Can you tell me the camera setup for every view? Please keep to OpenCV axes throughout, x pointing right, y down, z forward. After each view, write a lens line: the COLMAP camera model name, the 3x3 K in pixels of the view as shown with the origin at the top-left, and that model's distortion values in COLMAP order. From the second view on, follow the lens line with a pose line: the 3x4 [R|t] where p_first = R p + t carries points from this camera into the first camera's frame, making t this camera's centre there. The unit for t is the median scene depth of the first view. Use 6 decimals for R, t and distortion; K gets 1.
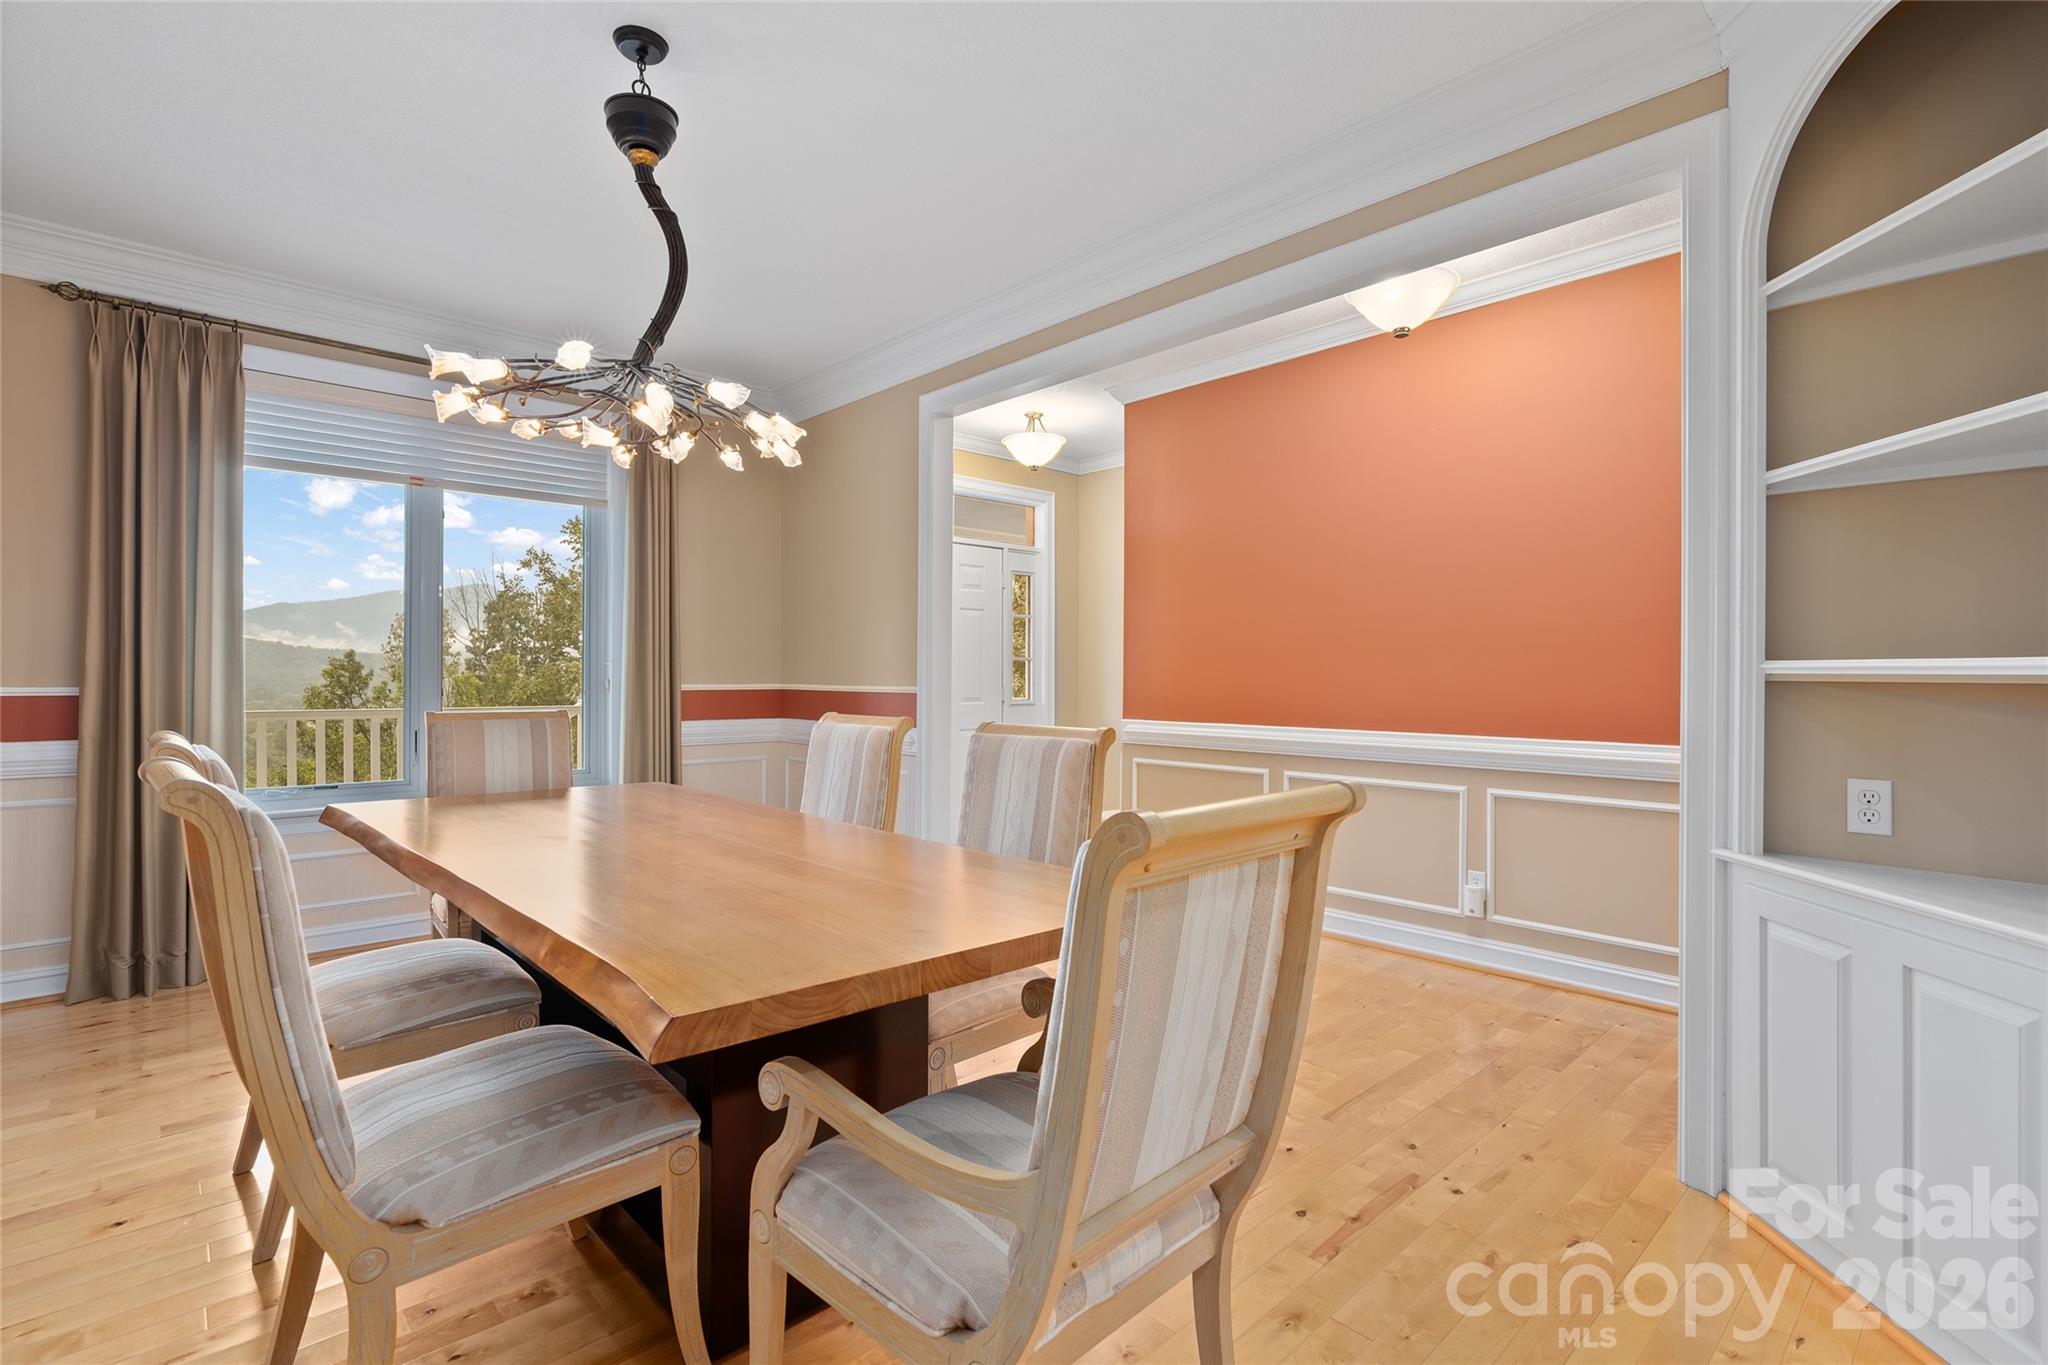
lens RADIAL K [[926.8, 0, 1024.9], [0, 926.8, 676.9], [0, 0, 1]] dist [-0.002121, 0.001163]
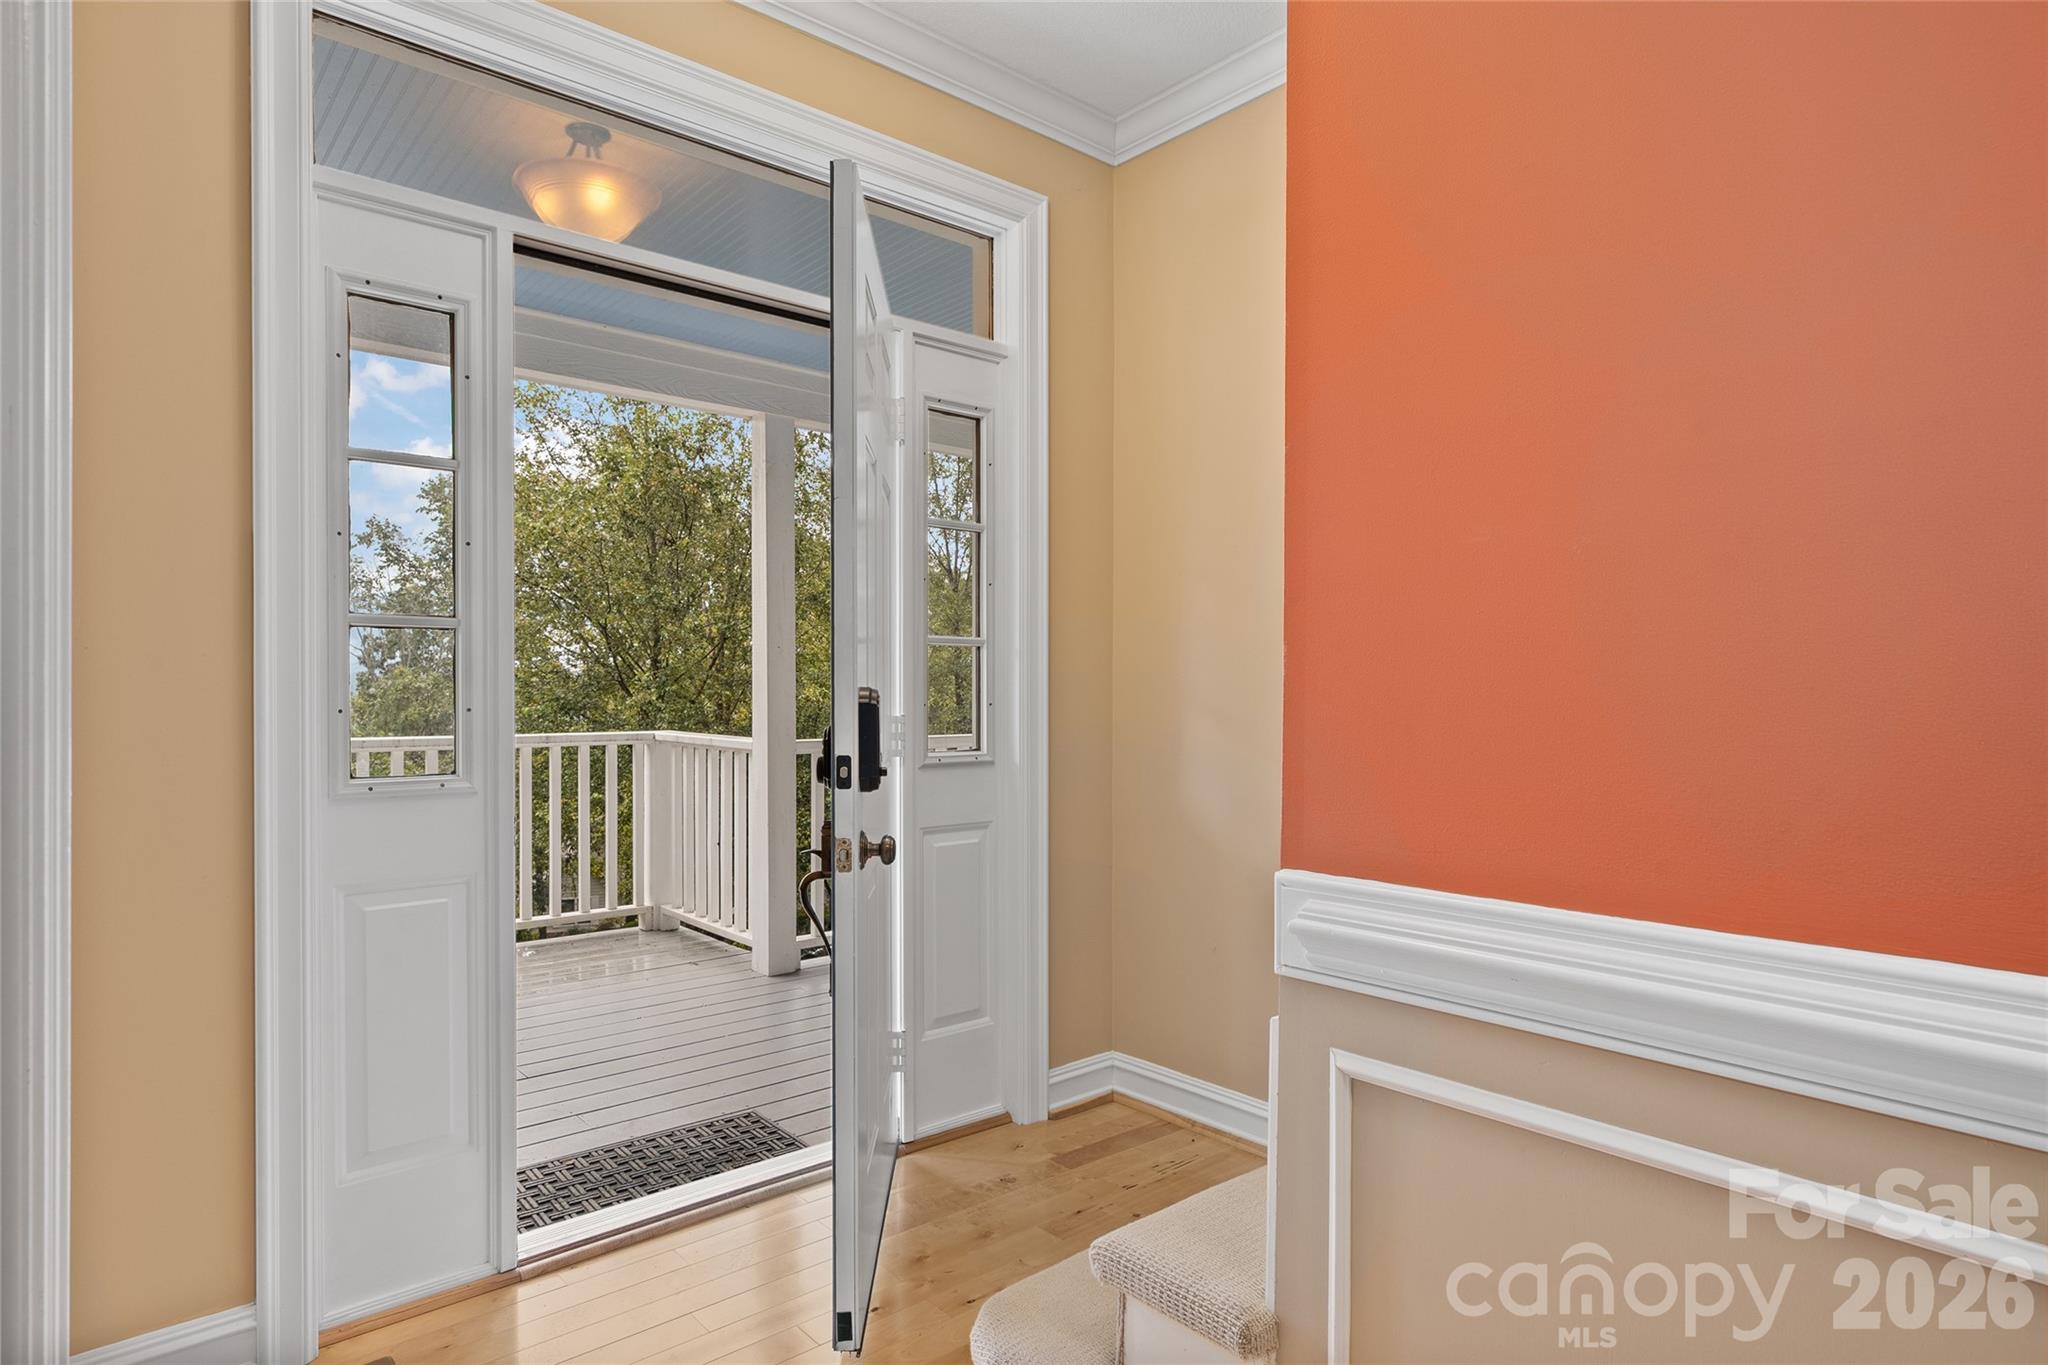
lens RADIAL K [[1118.8, 0, 1023.9], [0, 1118.8, 687.6], [0, 0, 1]] dist [0.000116, 0.000012]
pose [[0.999393, -0.005913, -0.034318, 0.009601], [0.005793, 0.999977, -0.003593, 0.000928], [0.034338, 0.003392, 0.999405, 0.138084]]
